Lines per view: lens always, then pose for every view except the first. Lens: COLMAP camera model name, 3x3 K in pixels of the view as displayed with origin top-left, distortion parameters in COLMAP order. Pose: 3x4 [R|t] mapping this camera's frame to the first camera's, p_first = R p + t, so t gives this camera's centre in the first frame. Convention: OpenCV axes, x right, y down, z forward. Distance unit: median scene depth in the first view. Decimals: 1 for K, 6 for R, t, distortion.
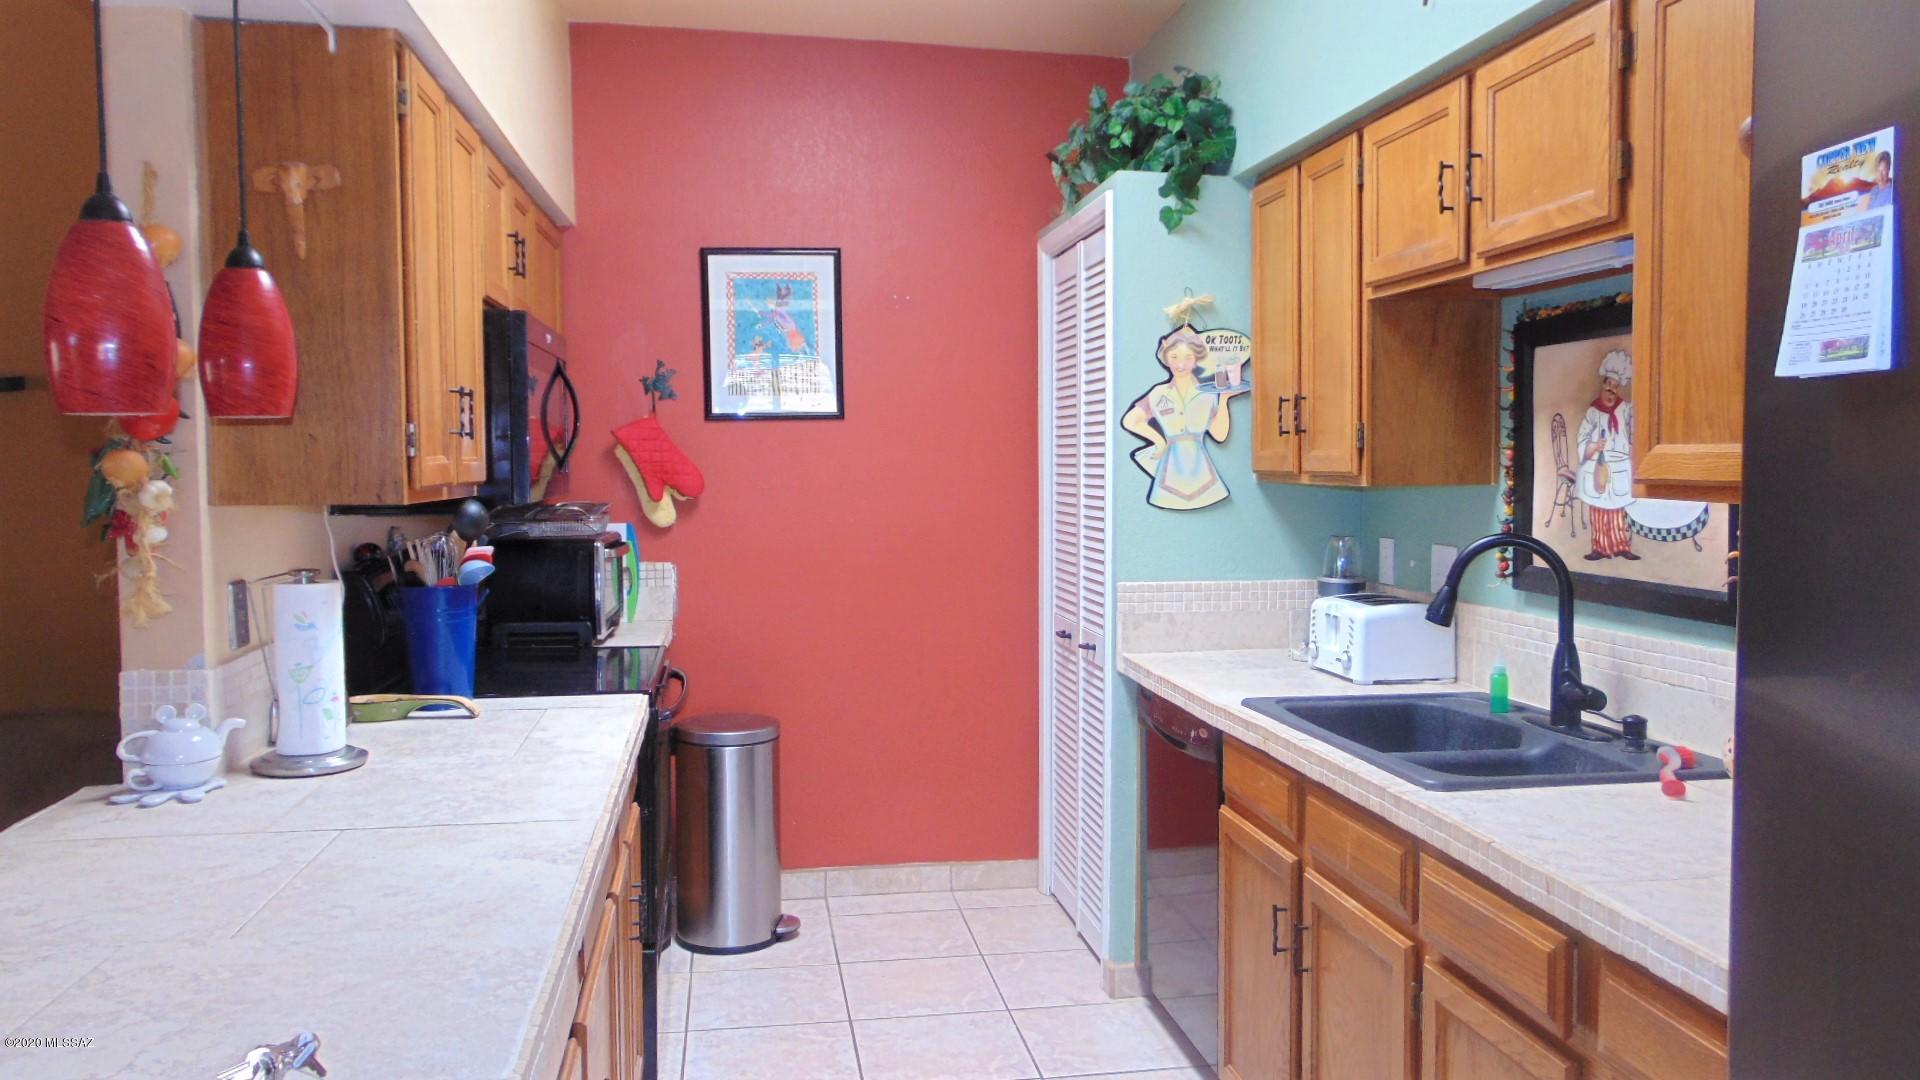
lens RADIAL K [[1430.3, 0, 960.0], [0, 1430.3, 540.0], [0, 0, 1]] dist [-0.032907, 0.068065]
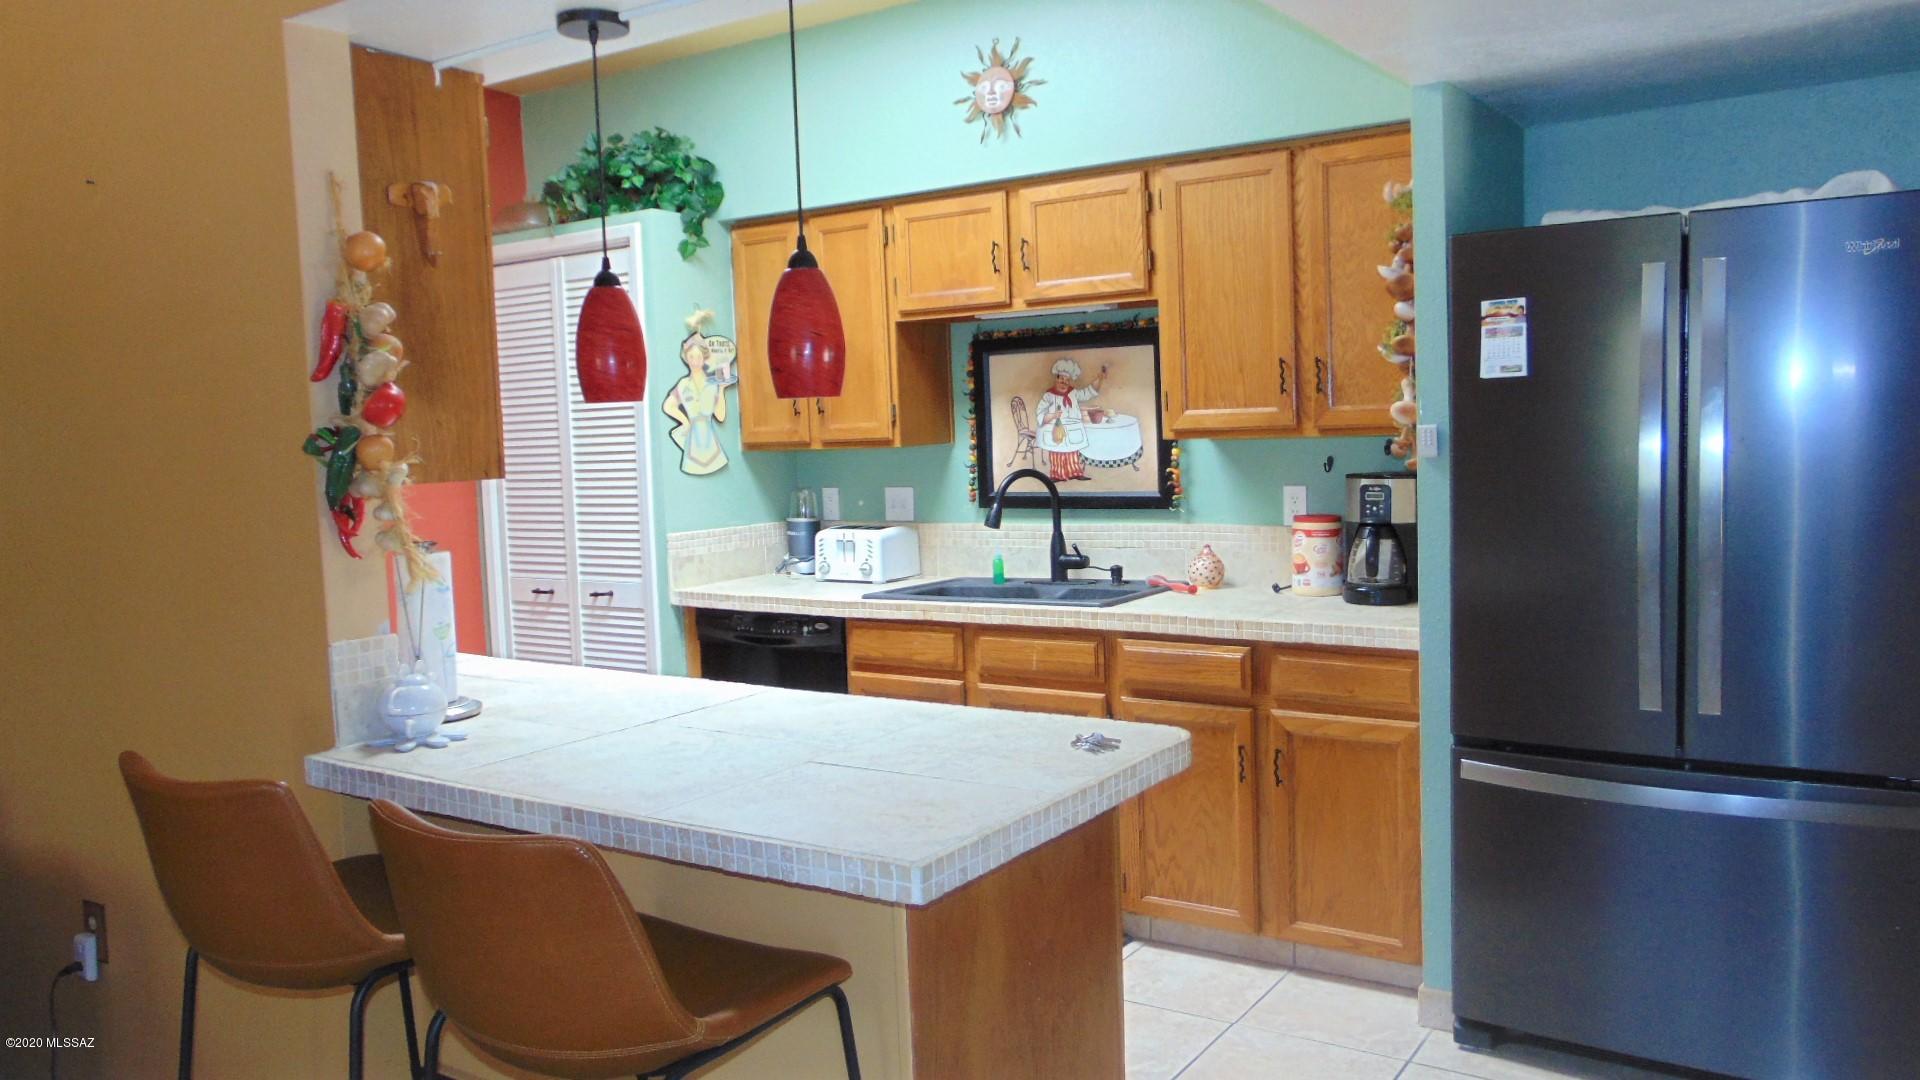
lens RADIAL K [[1415.9, 0, 960.0], [0, 1415.9, 540.0], [0, 0, 1]] dist [-0.039024, 0.065703]
pose [[0.683508, -0.078541, 0.725705, -0.802474], [0.074511, 0.996508, 0.037670, 0.009042], [-0.726130, 0.028325, 0.686974, -0.062805]]
